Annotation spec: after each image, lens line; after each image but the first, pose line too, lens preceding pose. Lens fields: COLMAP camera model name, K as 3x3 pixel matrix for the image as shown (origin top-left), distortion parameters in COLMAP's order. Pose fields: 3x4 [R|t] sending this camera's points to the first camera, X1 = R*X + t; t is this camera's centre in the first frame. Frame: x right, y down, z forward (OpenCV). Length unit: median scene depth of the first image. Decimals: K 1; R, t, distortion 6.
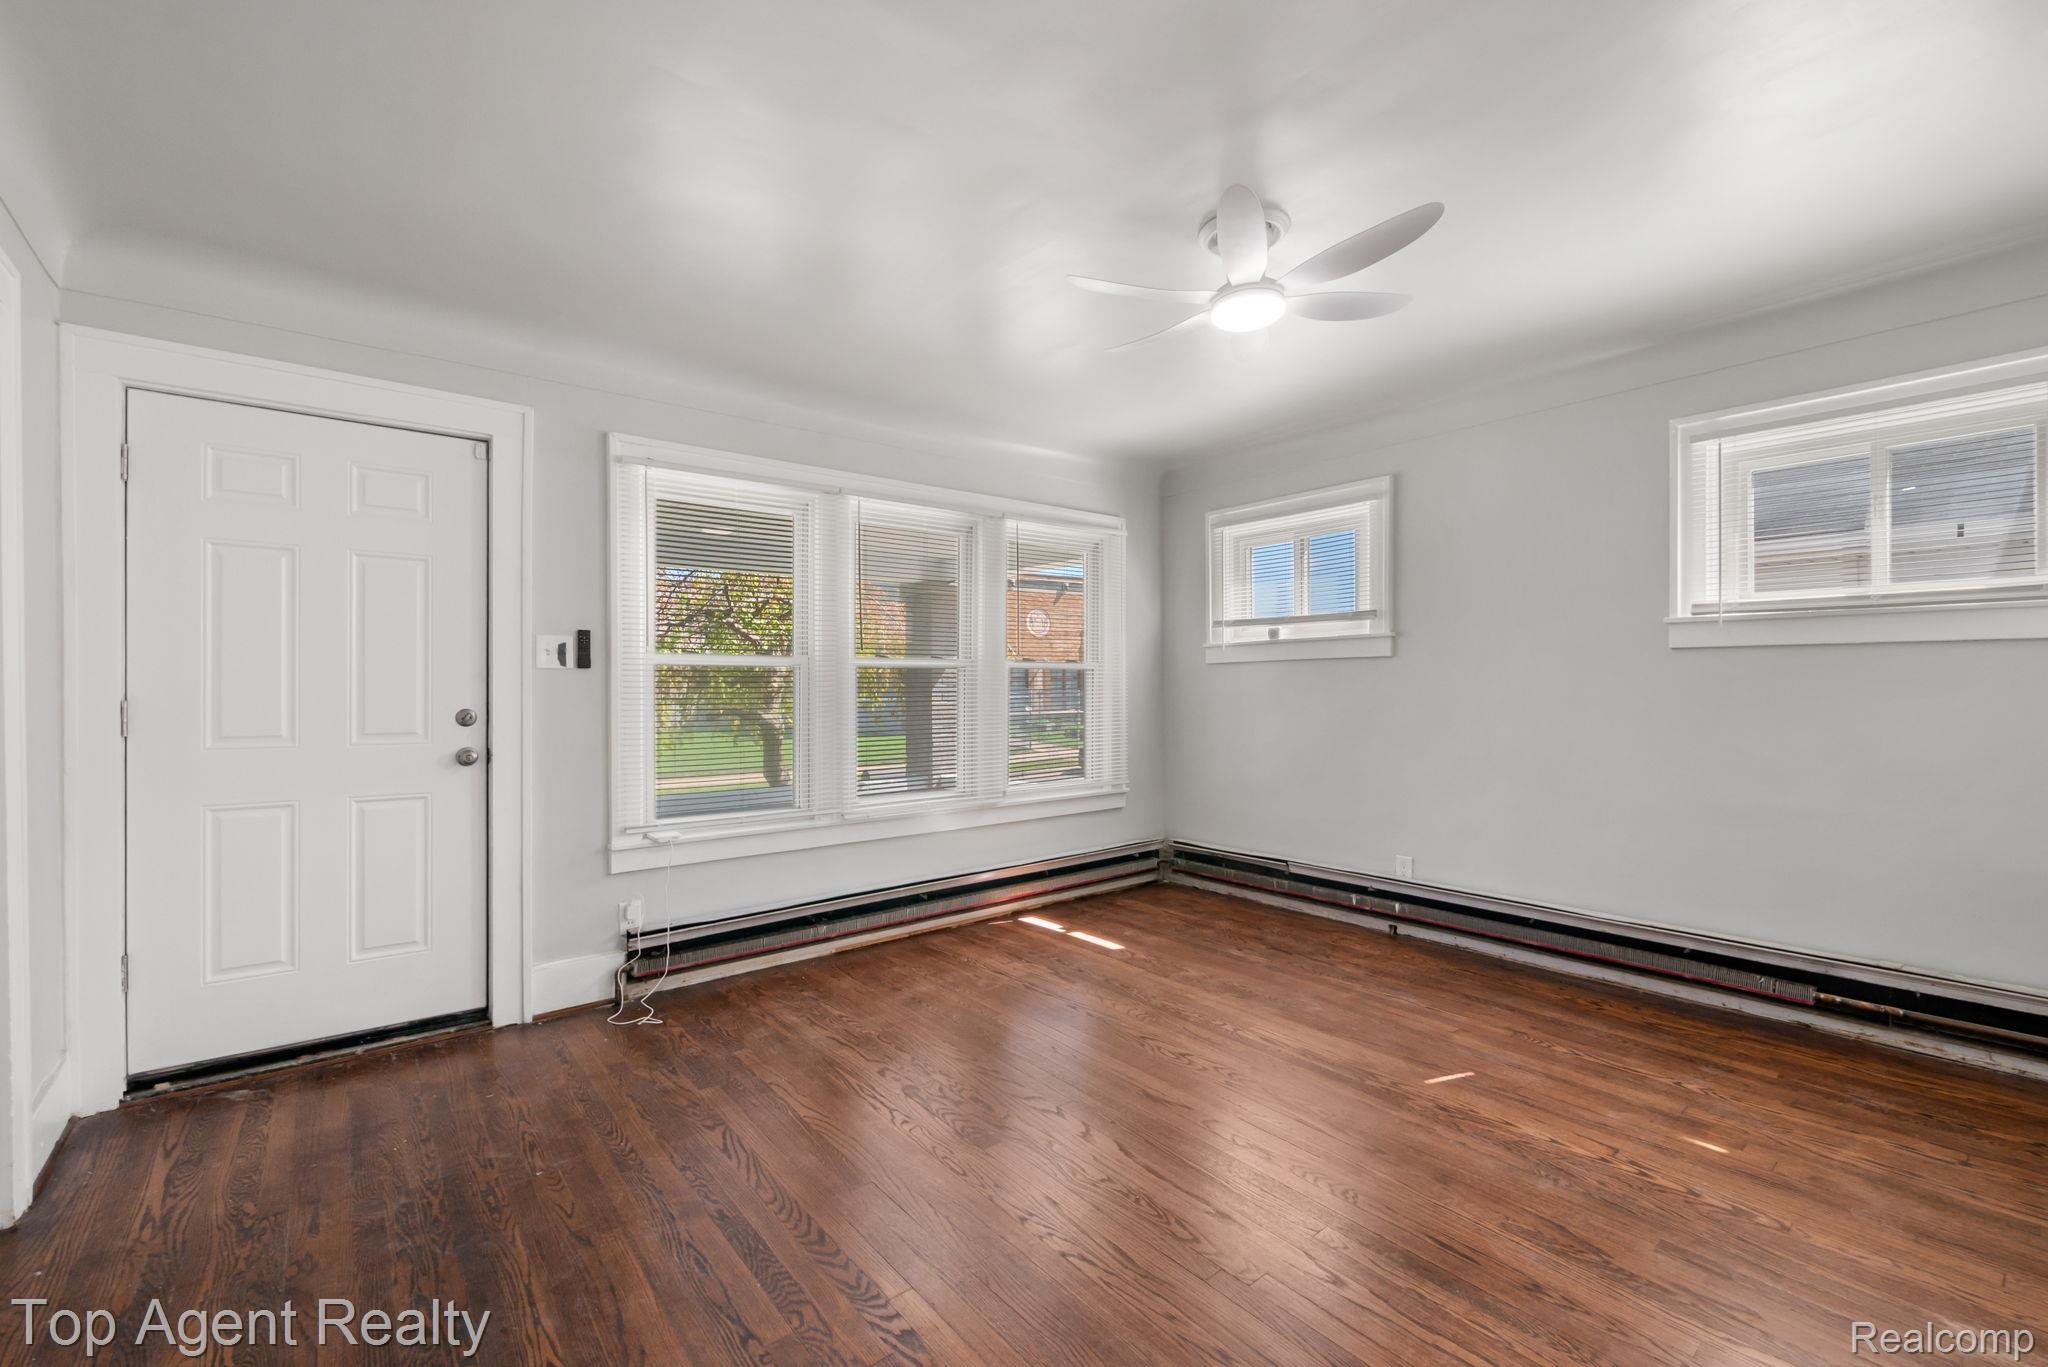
lens RADIAL K [[873.1, 0, 1005.2], [0, 873.1, 677.4], [0, 0, 1]] dist [-0.003142, 0.000249]
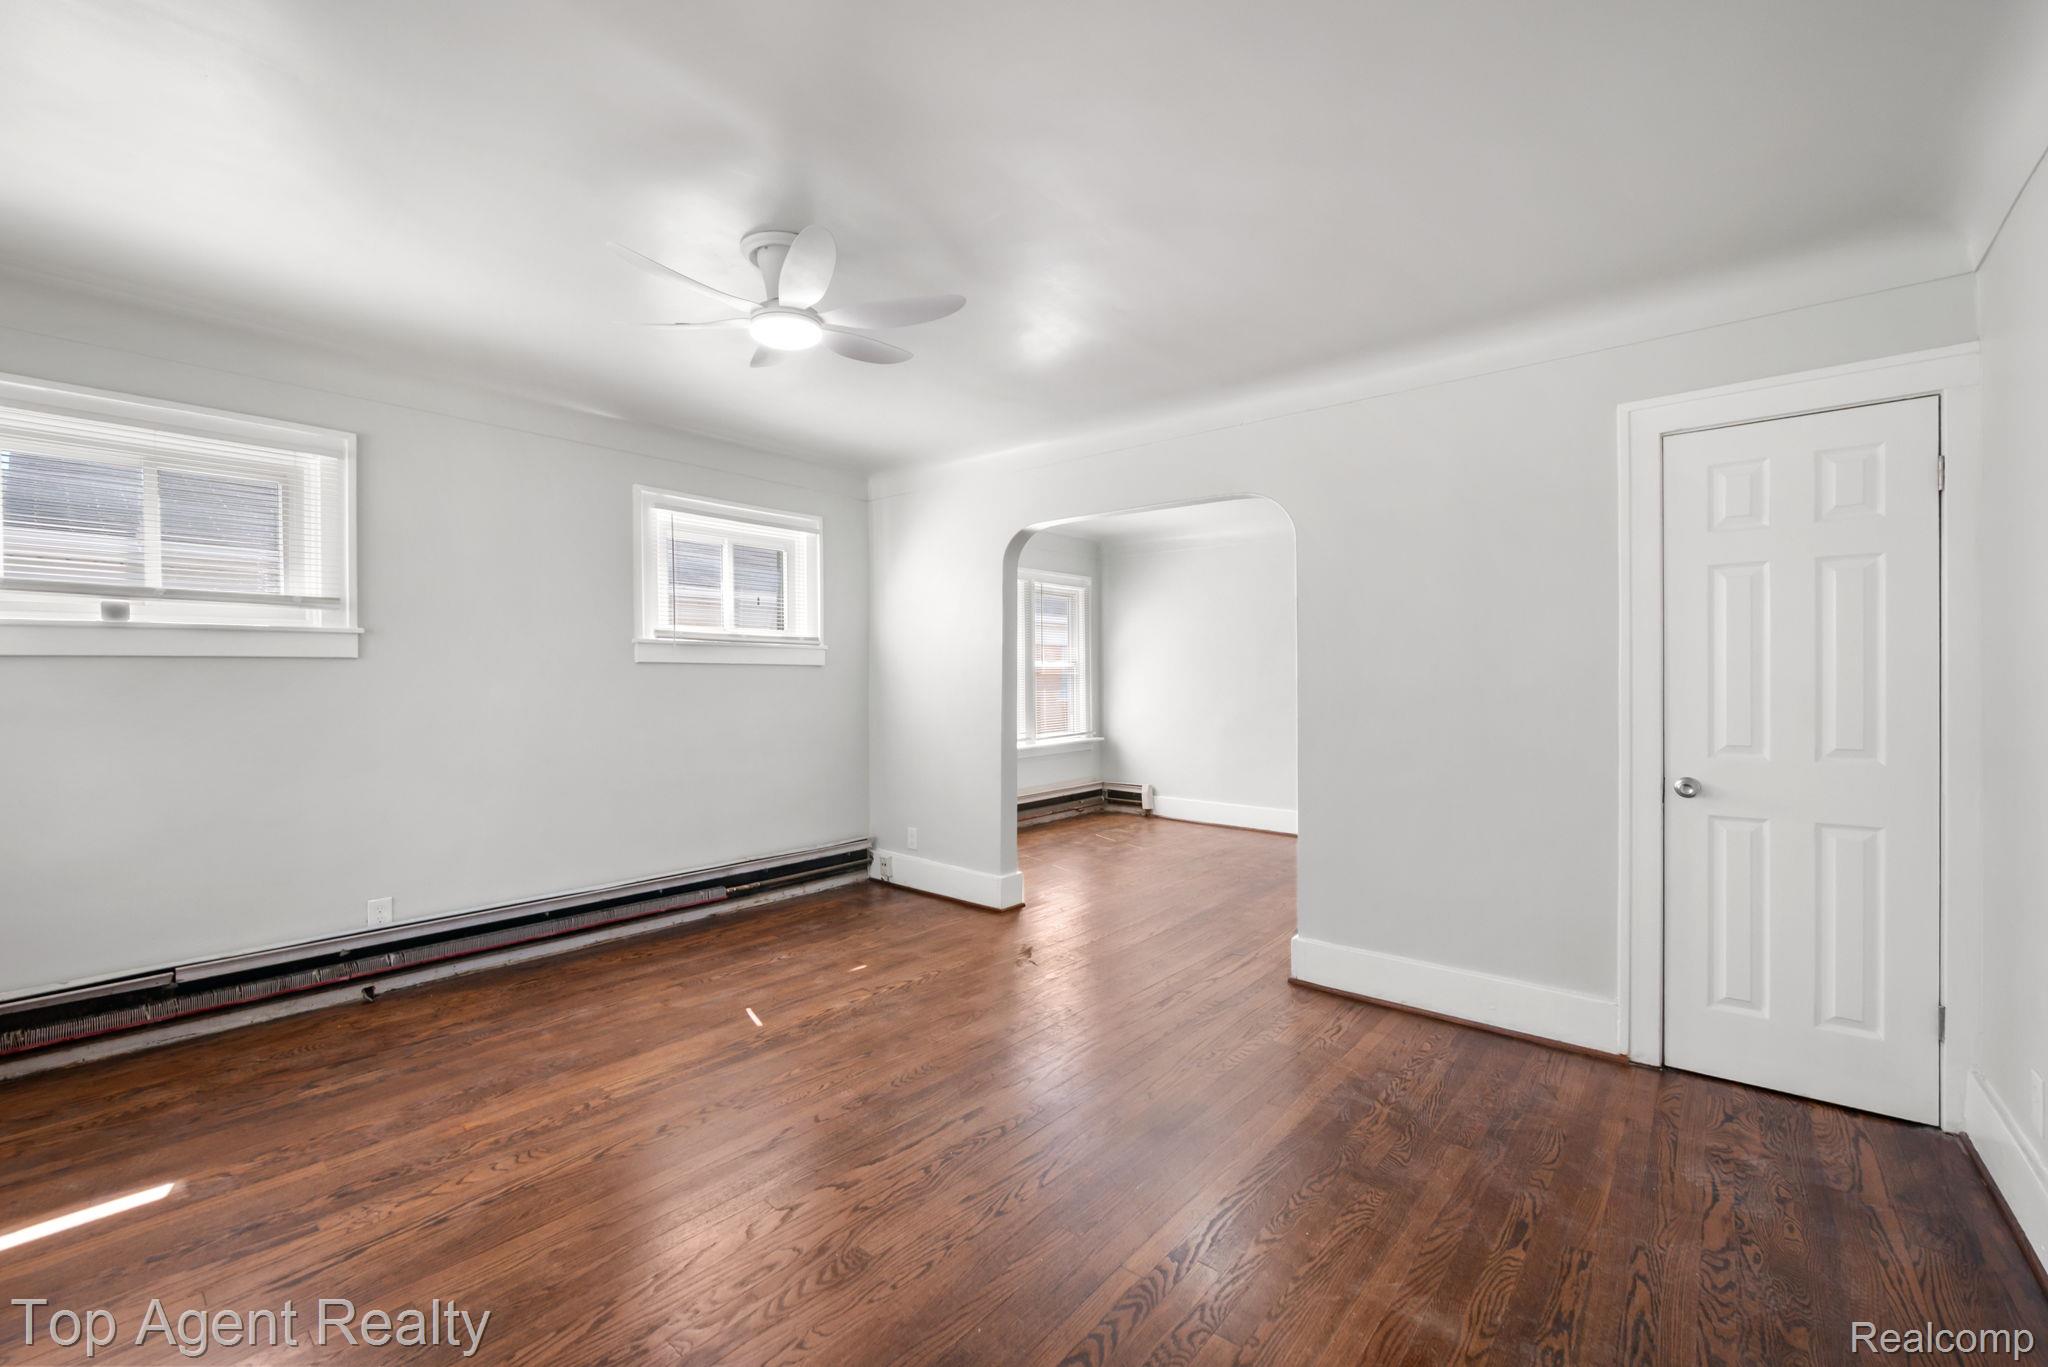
lens RADIAL K [[873.1, 0, 1005.2], [0, 873.1, 677.4], [0, 0, 1]] dist [-0.003142, 0.000249]
pose [[-0.208723, 0.010459, 0.977919, -0.625745], [-0.001919, 0.999937, -0.011104, 0.002165], [-0.977973, -0.004195, -0.208690, 0.764828]]
